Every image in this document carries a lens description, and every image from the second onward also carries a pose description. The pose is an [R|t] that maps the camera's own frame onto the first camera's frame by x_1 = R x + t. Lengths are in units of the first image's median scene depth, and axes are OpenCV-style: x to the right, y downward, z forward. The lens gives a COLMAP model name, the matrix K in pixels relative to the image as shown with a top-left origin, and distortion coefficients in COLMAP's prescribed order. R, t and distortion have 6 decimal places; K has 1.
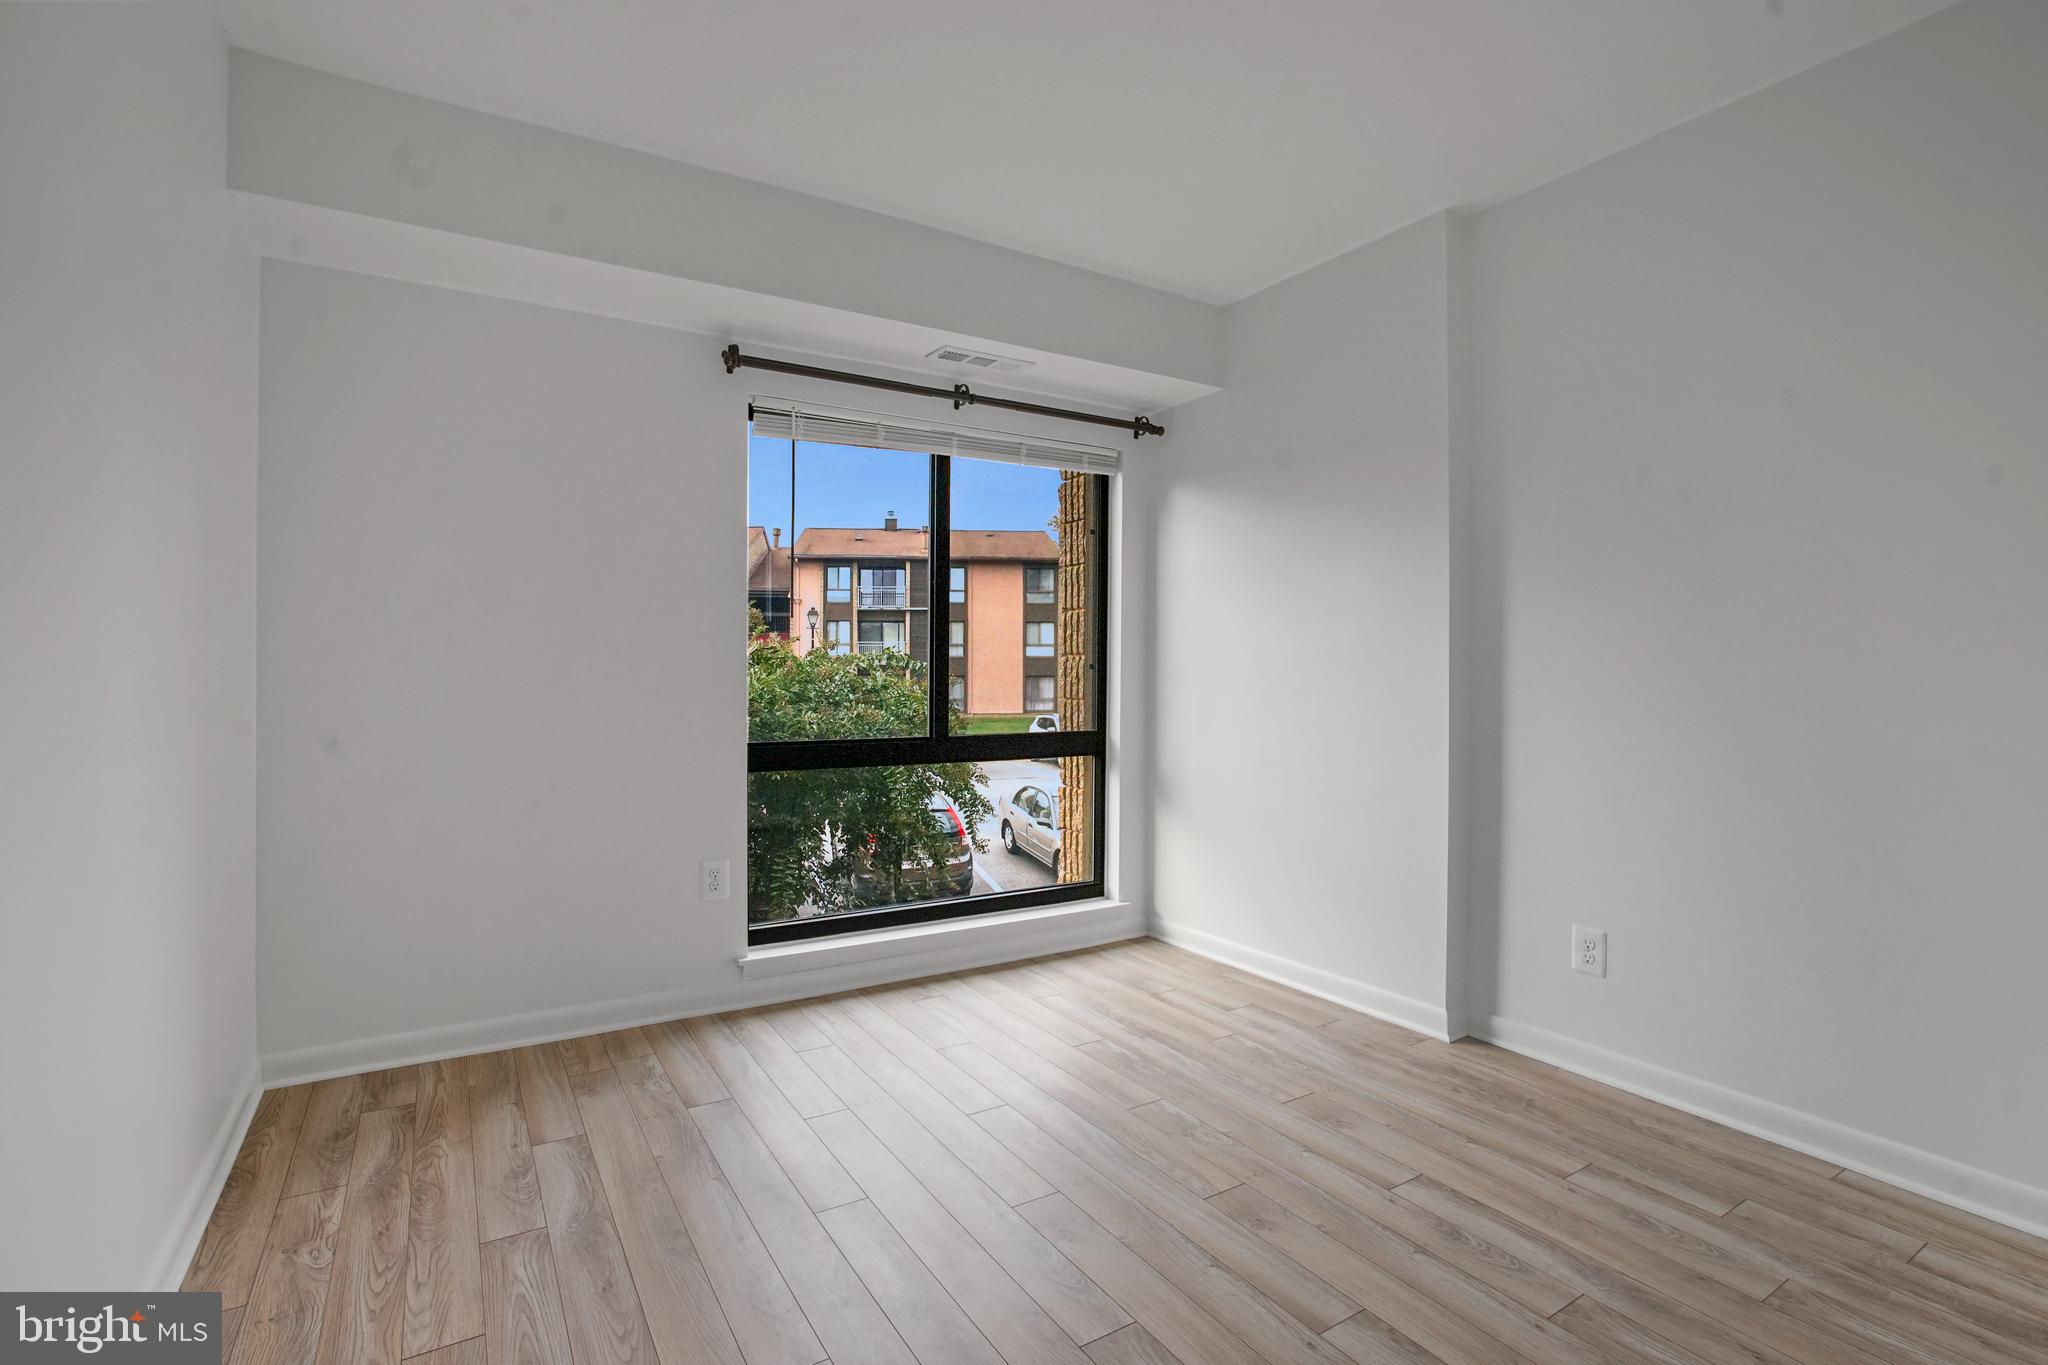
lens RADIAL K [[948.5, 0, 1021.6], [0, 948.5, 667.4], [0, 0, 1]] dist [-0.058979, 0.022041]
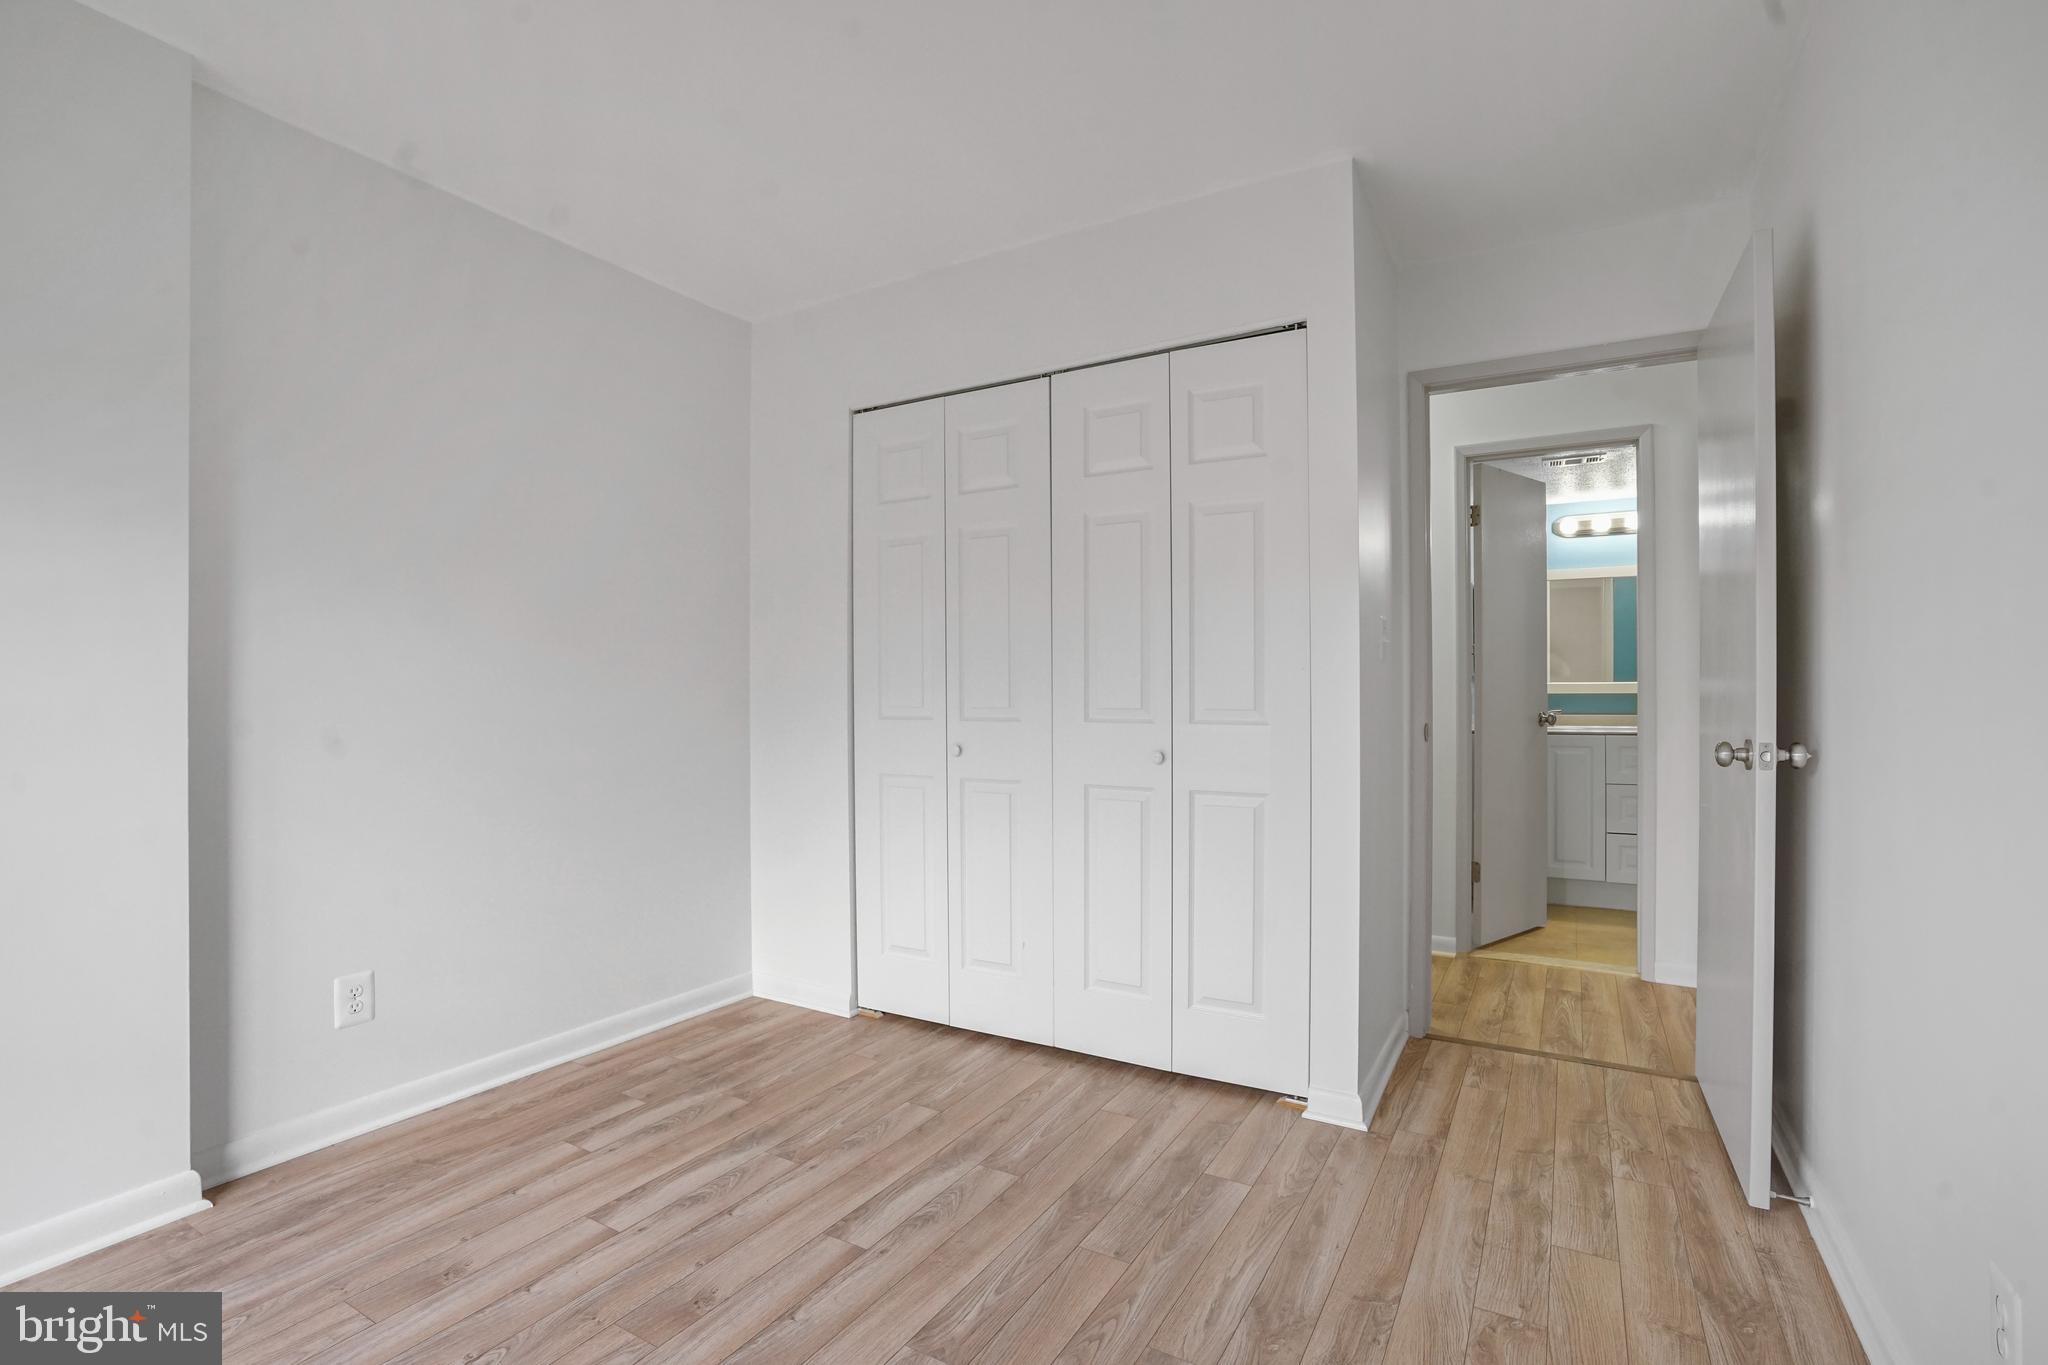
lens RADIAL K [[948.5, 0, 1019.2], [0, 948.5, 690.1], [0, 0, 1]] dist [-0.058979, 0.022041]
pose [[-0.466221, 0.003300, 0.884662, -0.641322], [-0.003928, 0.999975, -0.005800, -0.000178], [-0.884660, -0.006179, -0.466196, 1.057101]]
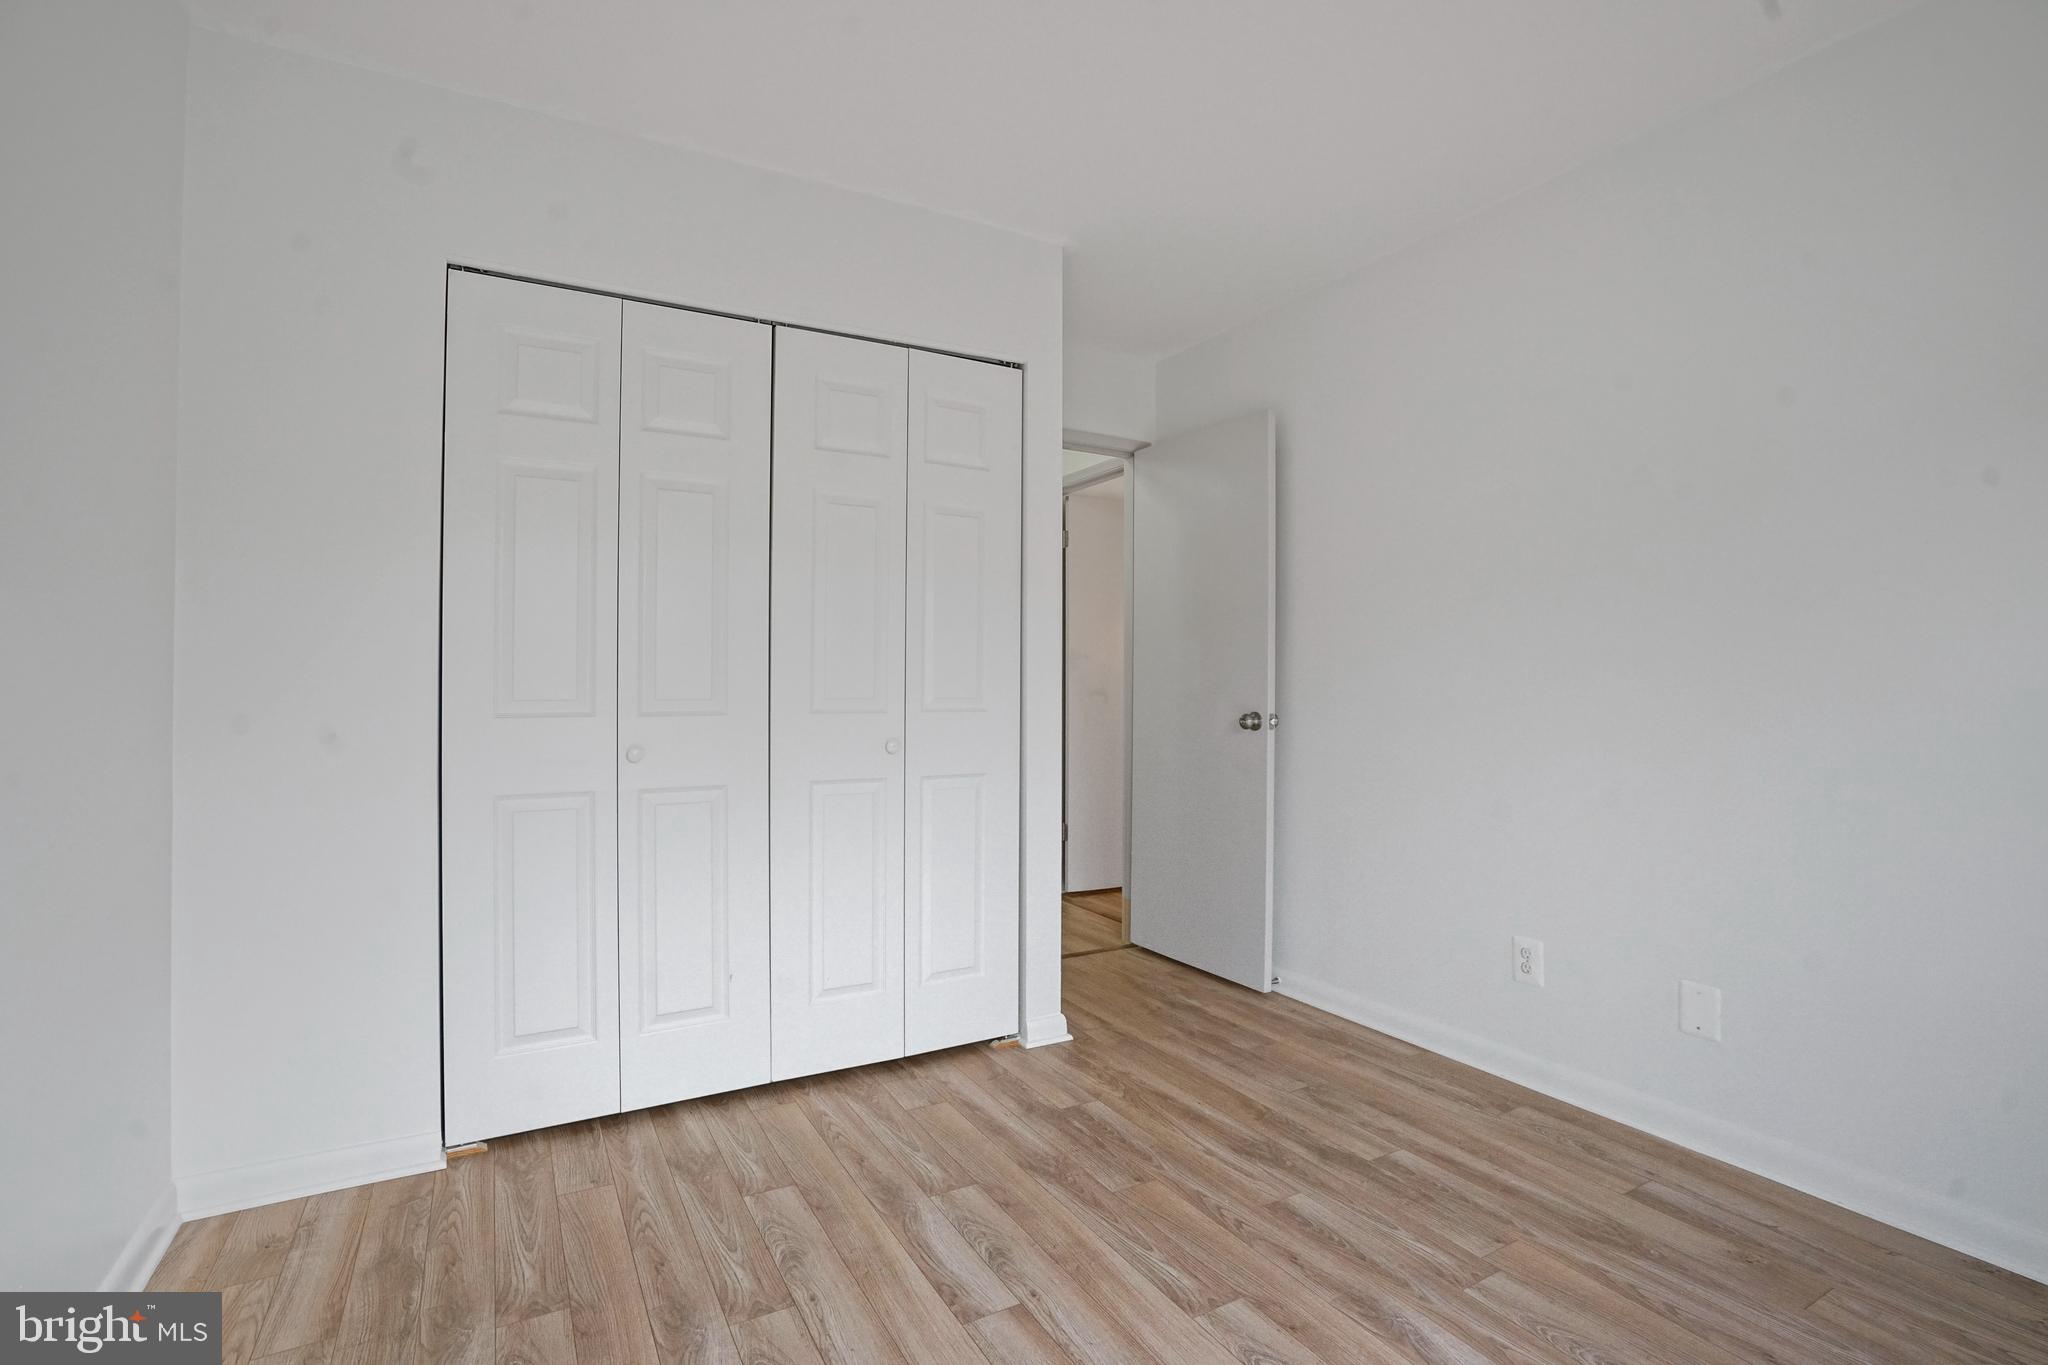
lens RADIAL K [[948.5, 0, 1022.3], [0, 948.5, 671.5], [0, 0, 1]] dist [-0.058979, 0.022041]
pose [[-0.999291, 0.000086, 0.037661, 0.212391], [-0.000694, 0.999786, -0.020691, 0.007552], [-0.037655, -0.020703, -0.999076, 1.587746]]
